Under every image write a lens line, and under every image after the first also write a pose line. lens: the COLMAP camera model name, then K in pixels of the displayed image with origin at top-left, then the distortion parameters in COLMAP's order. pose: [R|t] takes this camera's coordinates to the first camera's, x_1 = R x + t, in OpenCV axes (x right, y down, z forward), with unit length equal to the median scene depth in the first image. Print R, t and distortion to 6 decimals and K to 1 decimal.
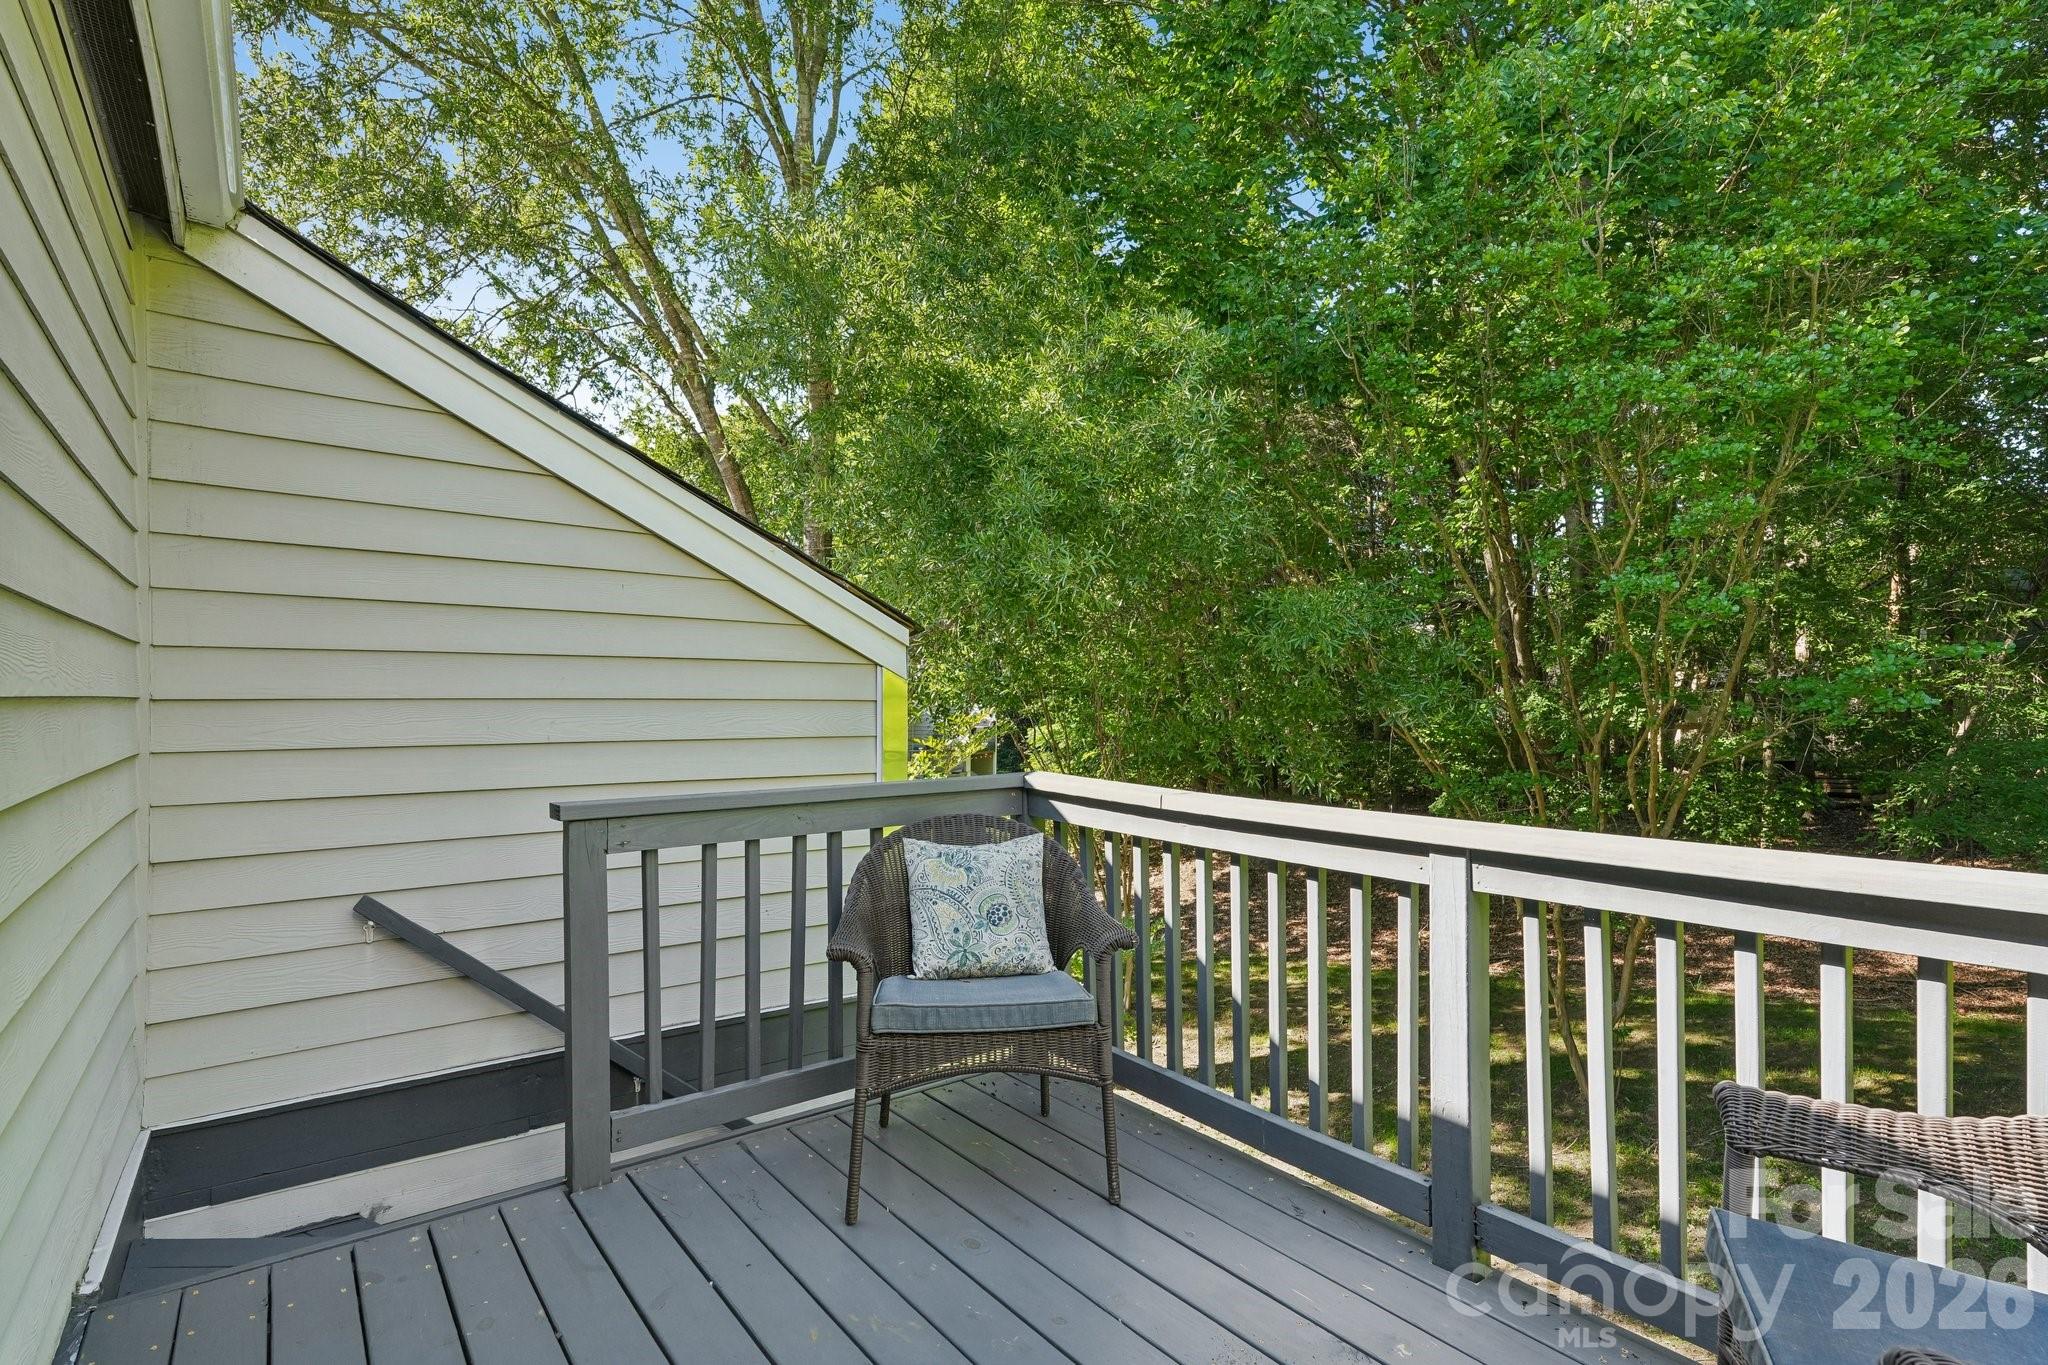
lens RADIAL K [[999.3, 0, 1025.7], [0, 999.3, 660.1], [0, 0, 1]] dist [0.001067, 0.000426]
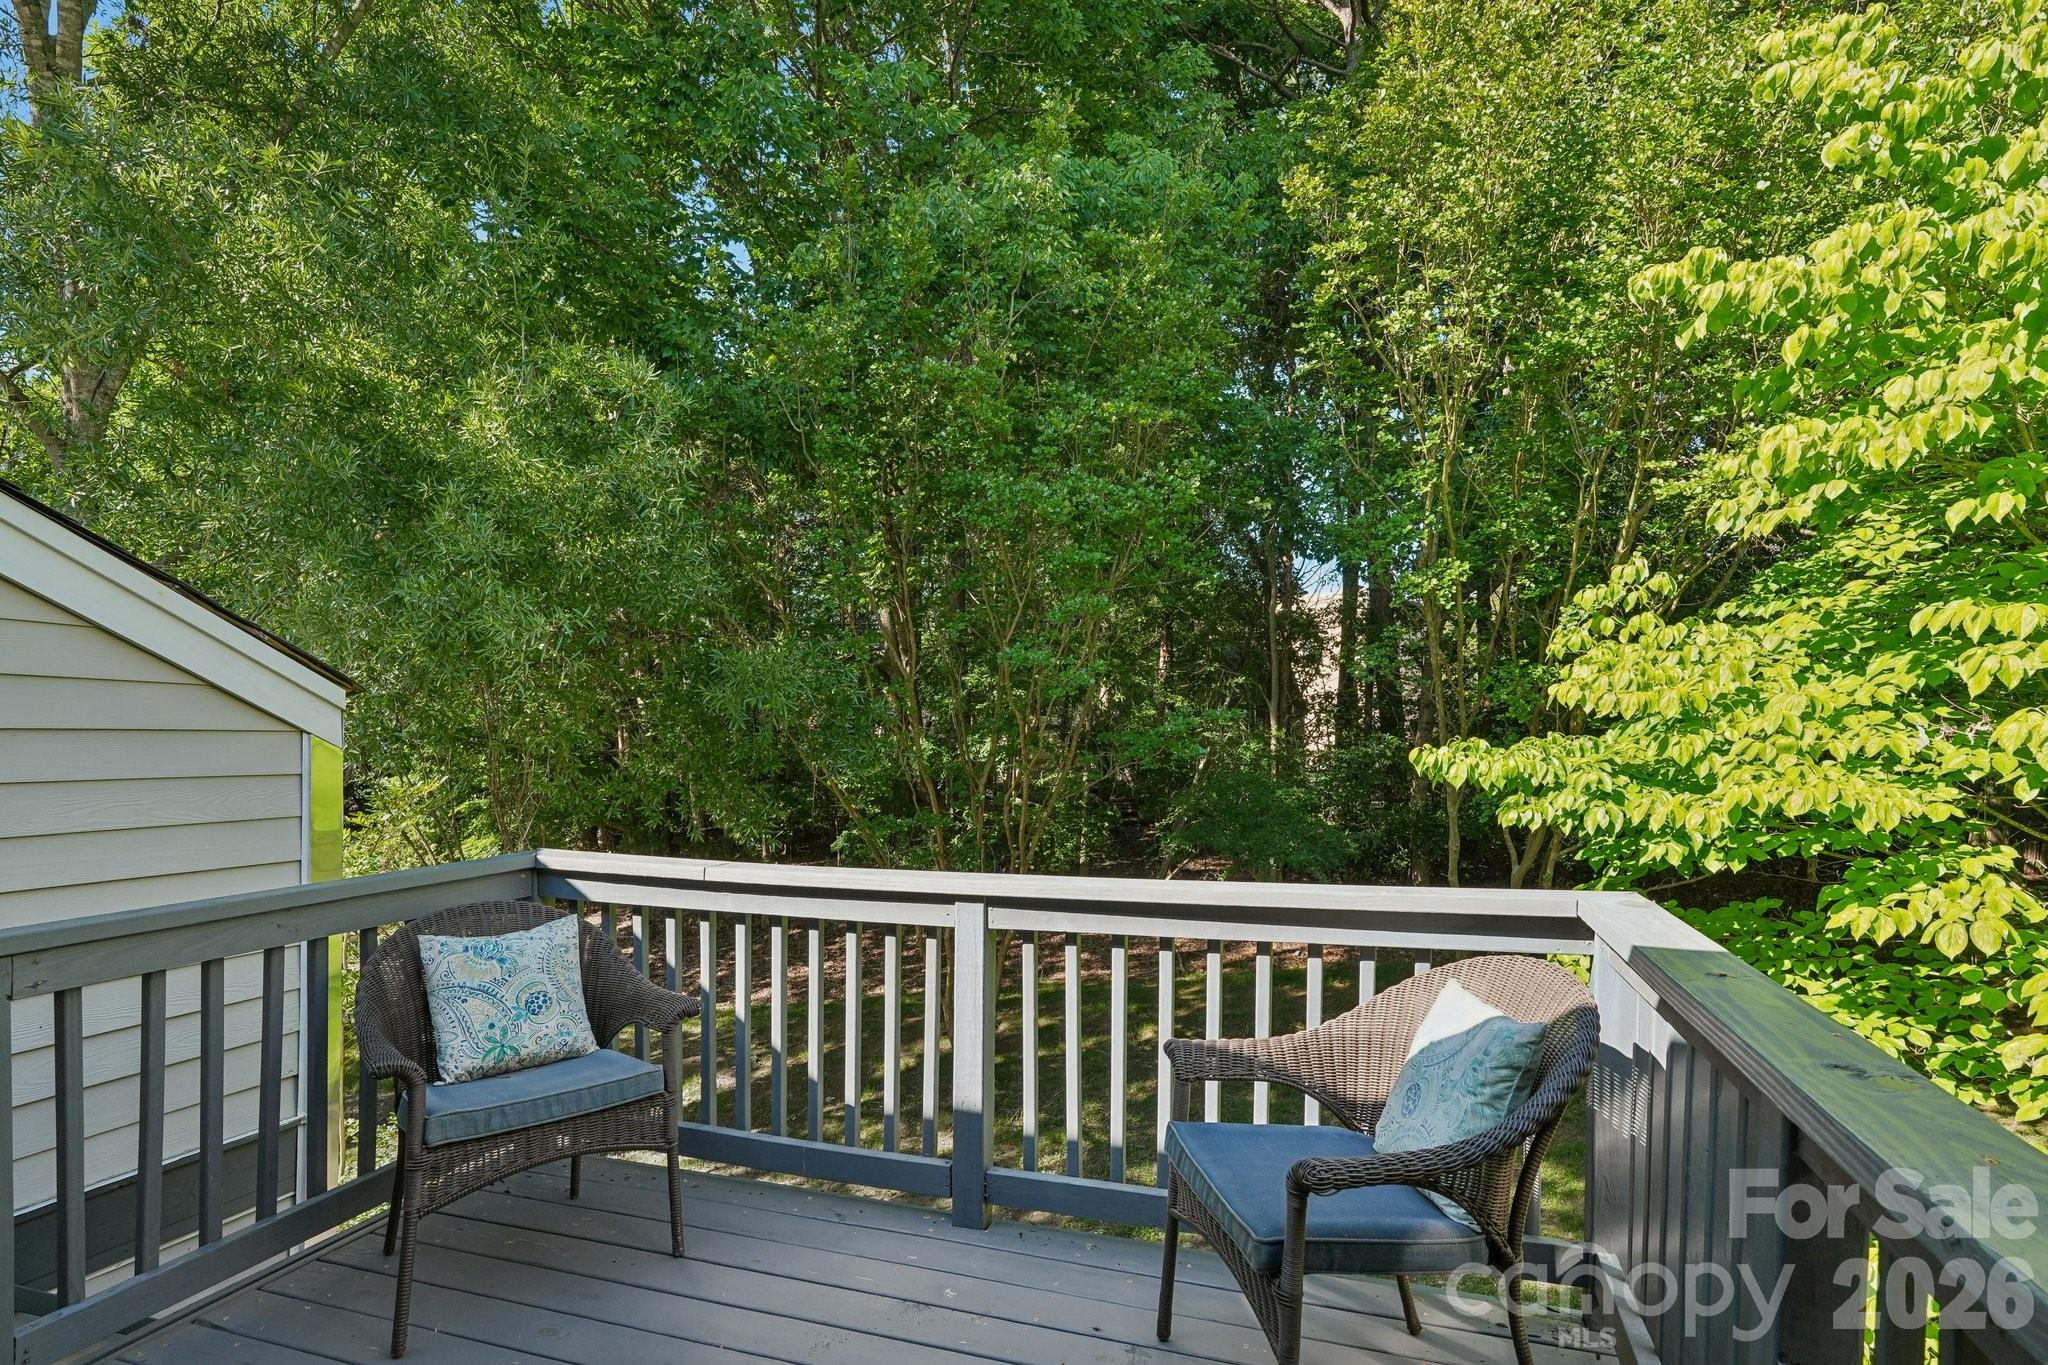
lens RADIAL K [[1028.4, 0, 1013.4], [0, 1028.4, 717.1], [0, 0, 1]] dist [0.002245, 0.002359]
pose [[0.834537, 0.004772, 0.550932, -0.187962], [-0.015595, 0.999766, 0.014962, -0.044923], [-0.550732, -0.021078, 0.834416, -0.084462]]
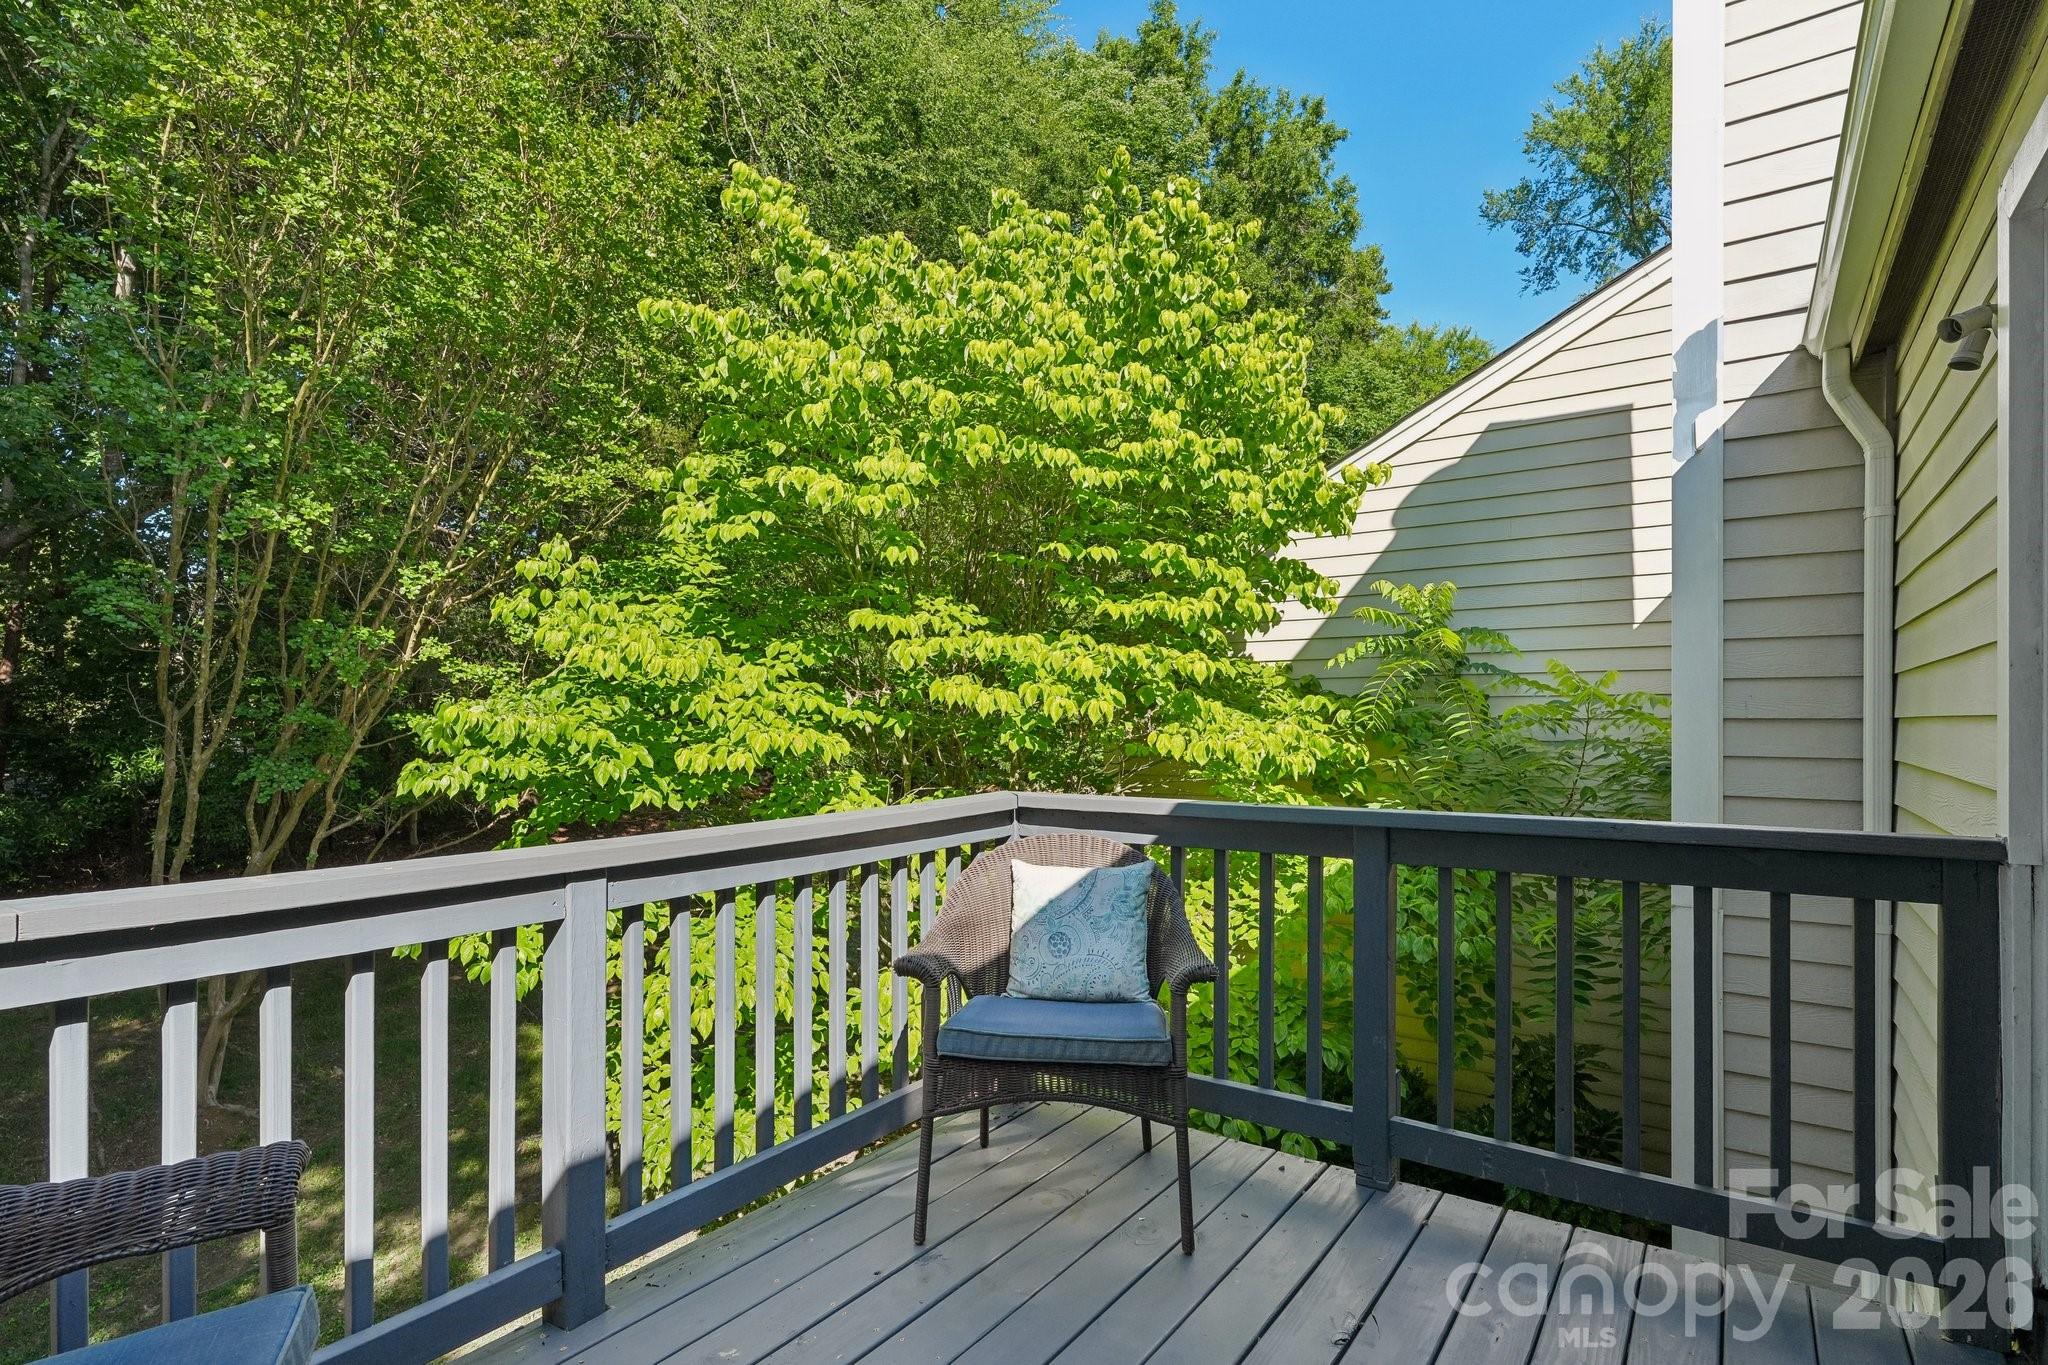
lens RADIAL K [[1028.4, 0, 1013.4], [0, 1028.4, 717.1], [0, 0, 1]] dist [0.002245, 0.002359]
pose [[-0.297532, -0.000048, 0.954712, -0.458735], [-0.038375, 0.999192, -0.011909, 0.029987], [-0.953940, -0.040181, -0.297294, 0.685611]]
